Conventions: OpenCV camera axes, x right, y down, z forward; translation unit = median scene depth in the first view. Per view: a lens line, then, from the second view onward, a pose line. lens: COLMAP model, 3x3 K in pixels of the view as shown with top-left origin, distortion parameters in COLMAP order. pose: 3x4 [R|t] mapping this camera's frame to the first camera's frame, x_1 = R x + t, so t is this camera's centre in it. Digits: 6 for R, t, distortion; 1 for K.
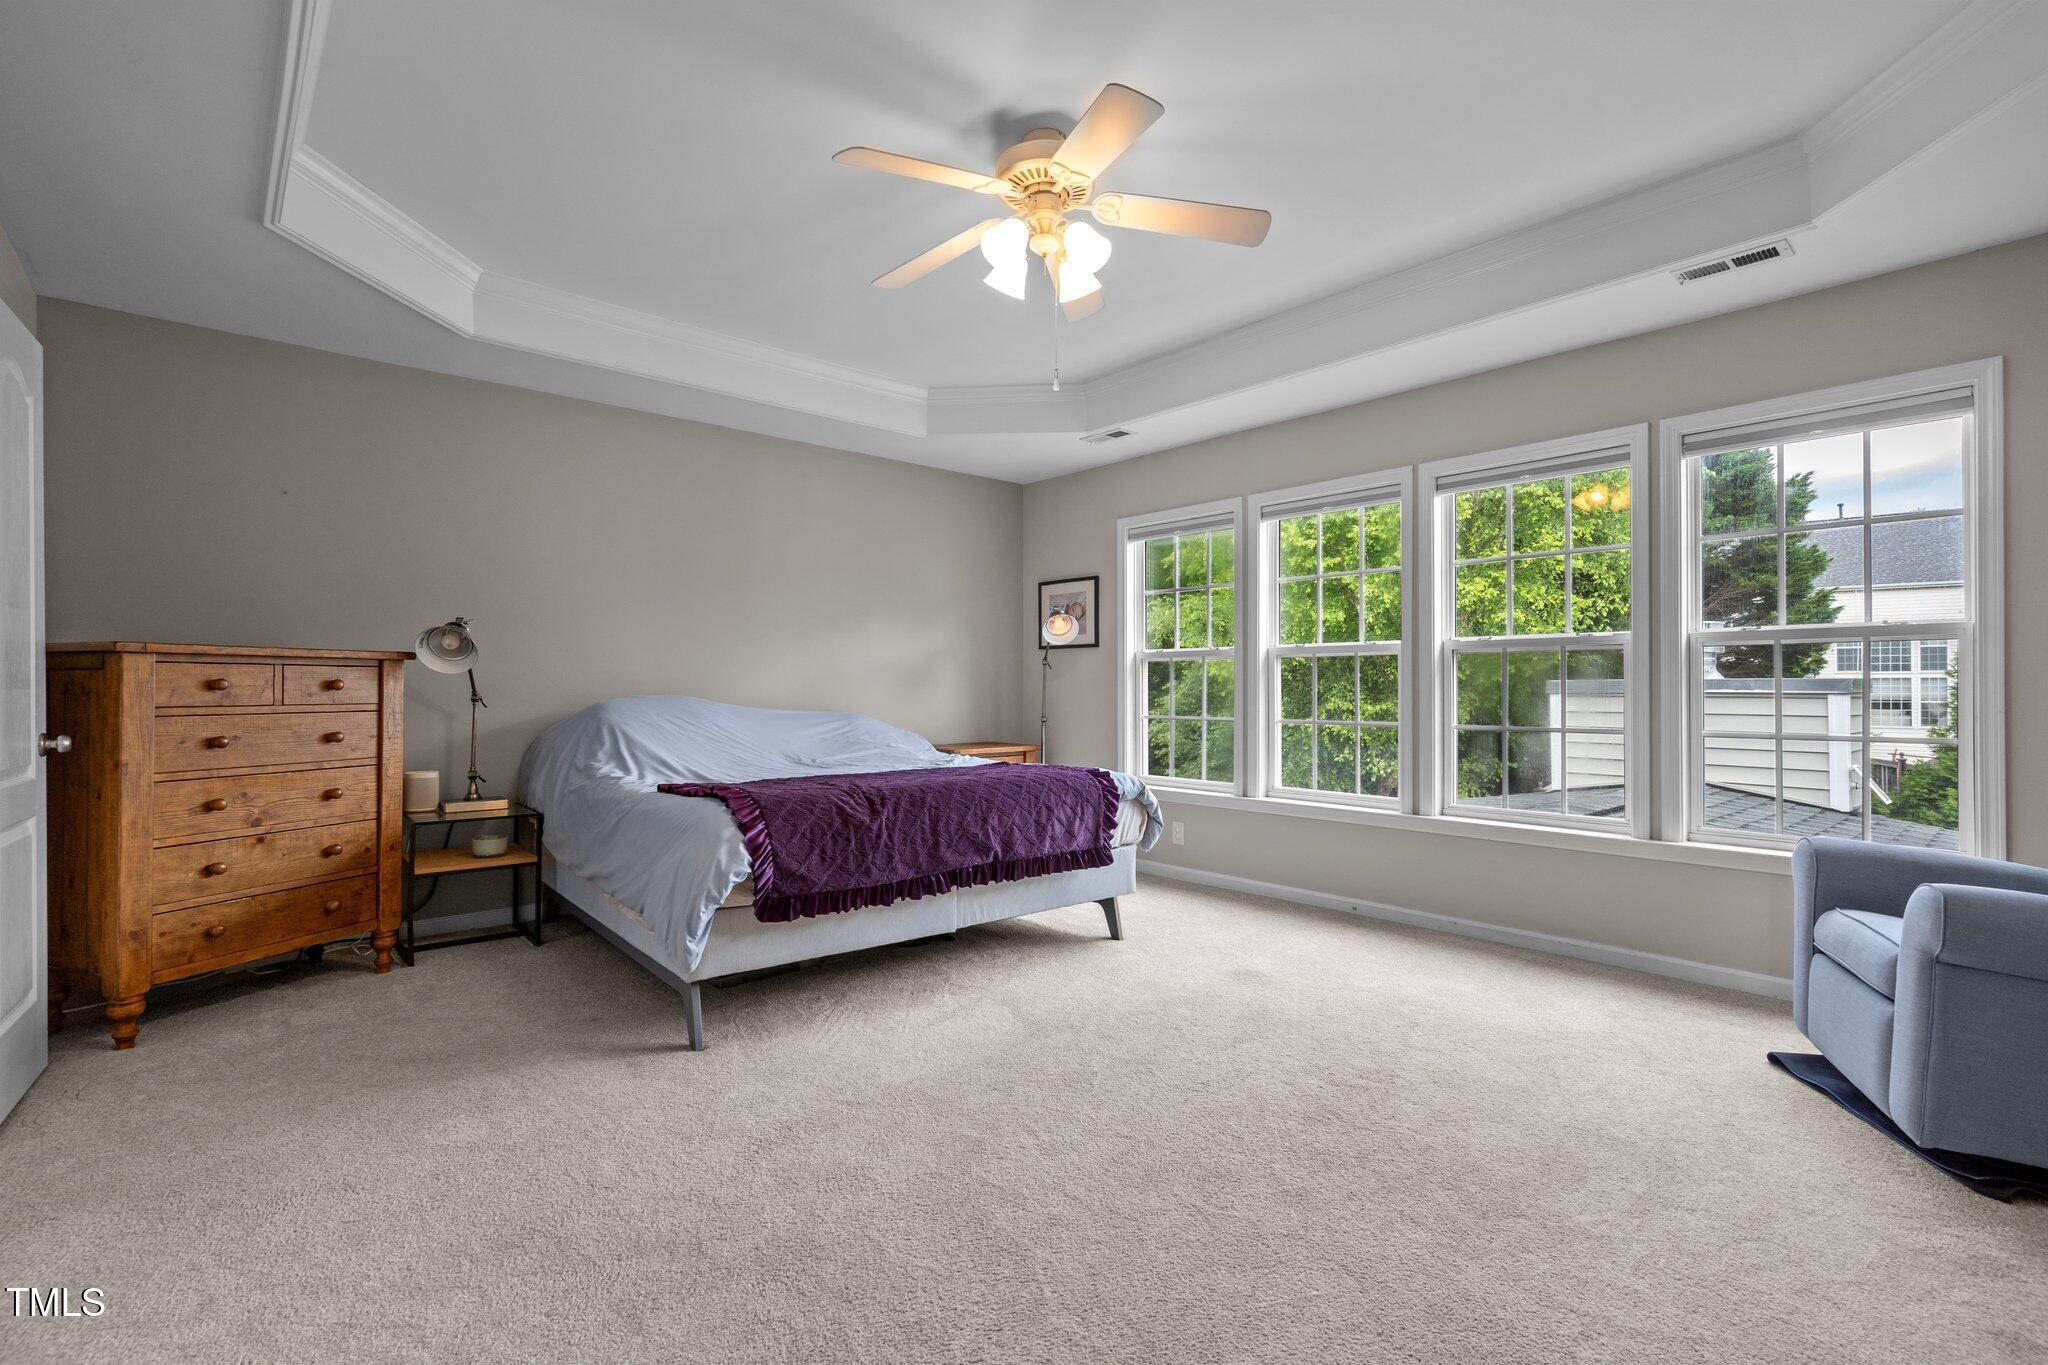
lens RADIAL K [[930.2, 0, 1029.6], [0, 930.2, 682.2], [0, 0, 1]] dist [-0.004492, 0.002476]
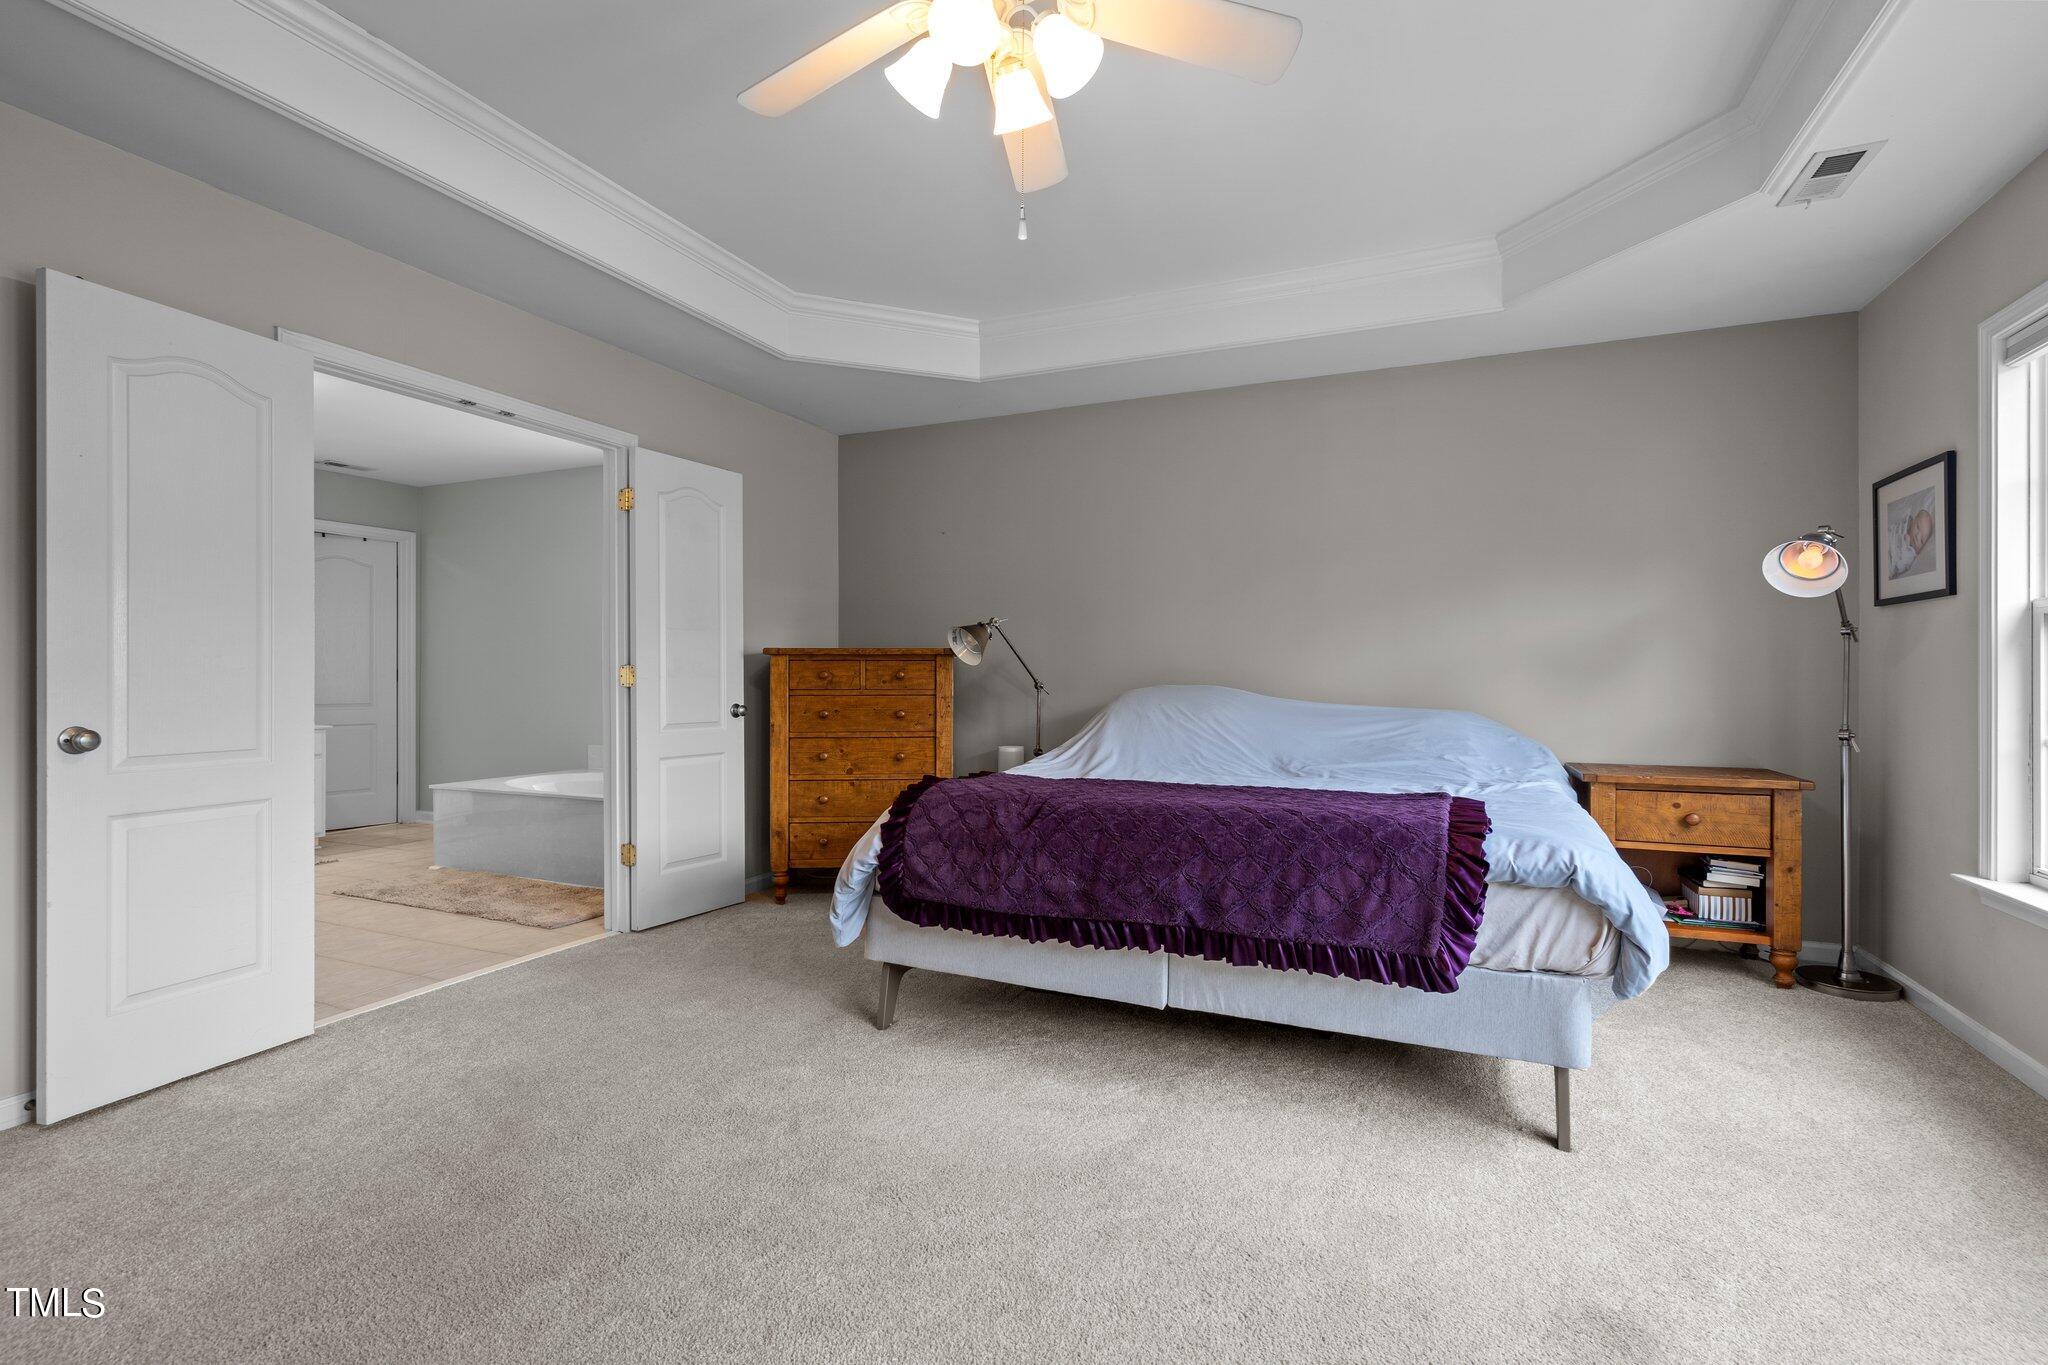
lens RADIAL K [[930.2, 0, 1028.4], [0, 930.2, 679.9], [0, 0, 1]] dist [-0.004492, 0.002476]
pose [[0.422479, 0.001274, -0.906372, 0.527926], [0.003837, 0.999988, 0.003194, 0.006147], [0.906365, -0.004827, 0.422469, 0.585762]]
